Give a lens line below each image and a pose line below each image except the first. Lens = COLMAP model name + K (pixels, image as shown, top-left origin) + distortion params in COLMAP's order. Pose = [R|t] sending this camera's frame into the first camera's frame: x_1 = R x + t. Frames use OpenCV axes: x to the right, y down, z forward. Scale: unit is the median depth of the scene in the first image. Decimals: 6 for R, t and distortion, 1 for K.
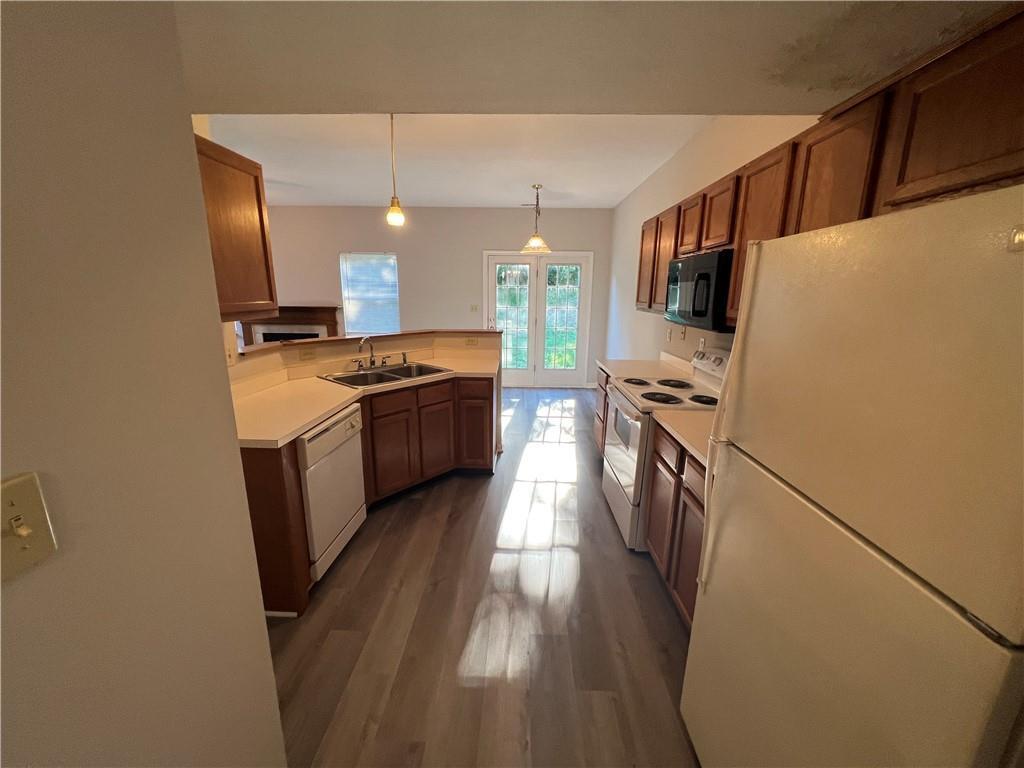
lens RADIAL K [[410.5, 0, 512.2], [0, 410.5, 384.9], [0, 0, 1]] dist [0.000976, 0.000414]
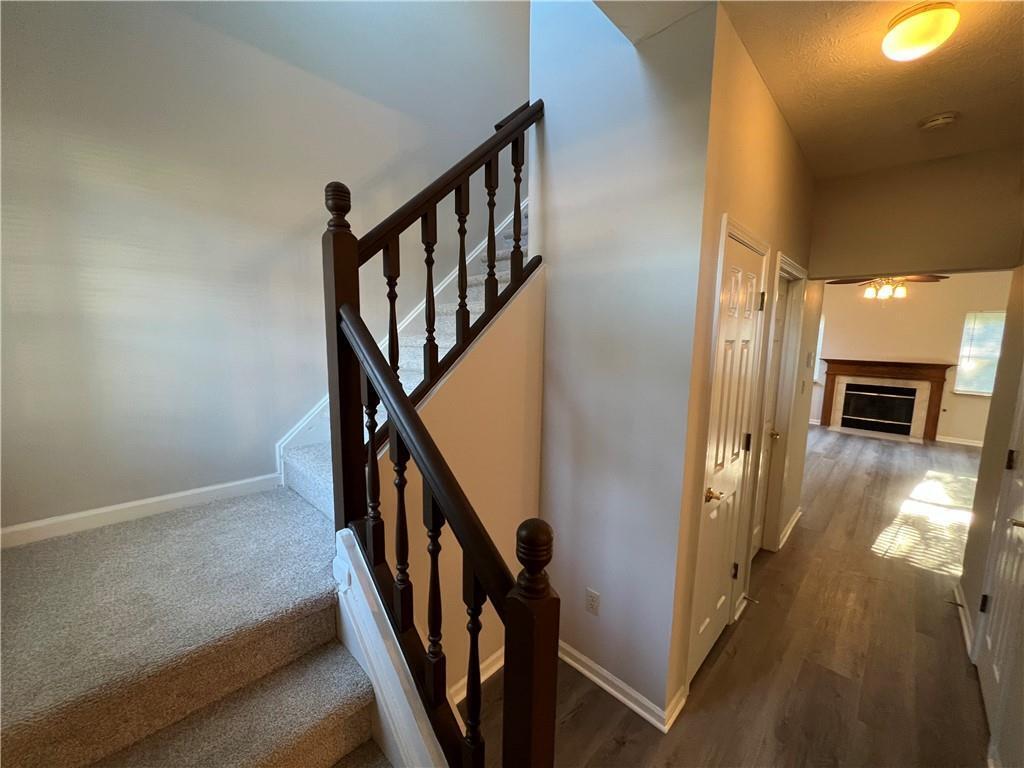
lens RADIAL K [[410.5, 0, 511.9], [0, 410.5, 386.9], [0, 0, 1]] dist [0.000976, 0.000414]
pose [[0.738896, 0.086943, -0.668187, -0.538408], [-0.161764, 0.985529, -0.050647, 0.089848], [0.654114, 0.145511, 0.742267, -0.442385]]
